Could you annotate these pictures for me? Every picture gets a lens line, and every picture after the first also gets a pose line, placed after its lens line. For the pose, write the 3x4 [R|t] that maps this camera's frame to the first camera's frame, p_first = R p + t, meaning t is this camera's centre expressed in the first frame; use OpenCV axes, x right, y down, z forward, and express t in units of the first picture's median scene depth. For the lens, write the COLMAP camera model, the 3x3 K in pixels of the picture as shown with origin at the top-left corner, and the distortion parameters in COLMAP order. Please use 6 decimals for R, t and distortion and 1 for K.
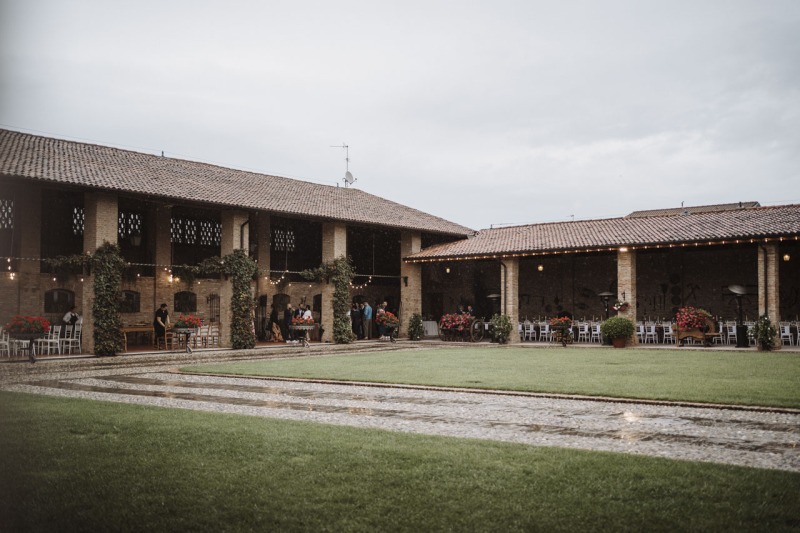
lens RADIAL K [[837.3, 0, 400.0], [0, 837.3, 266.5], [0, 0, 1]] dist [0.000210, 0.016352]
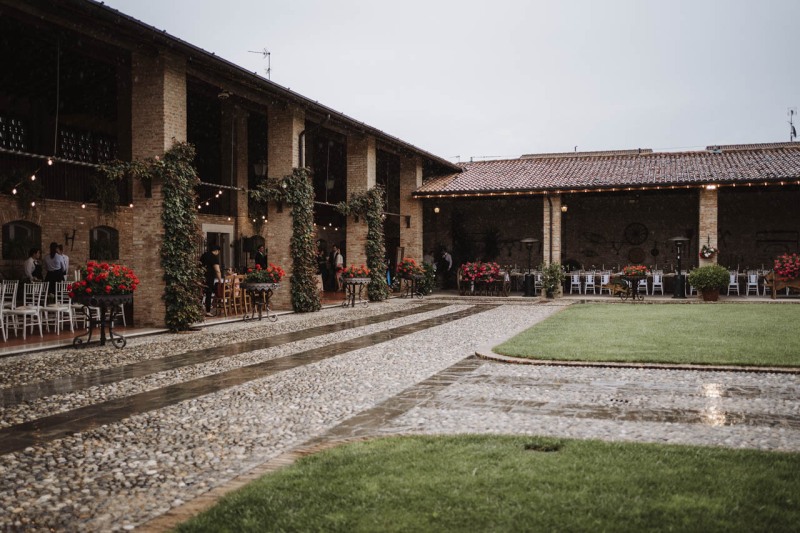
lens RADIAL K [[837.3, 0, 400.0], [0, 837.3, 266.5], [0, 0, 1]] dist [0.000210, 0.016352]
pose [[0.941697, -0.001453, 0.336458, -0.301335], [-0.018472, 0.998259, 0.056014, 0.017640], [-0.335954, -0.058963, 0.940031, 0.277195]]
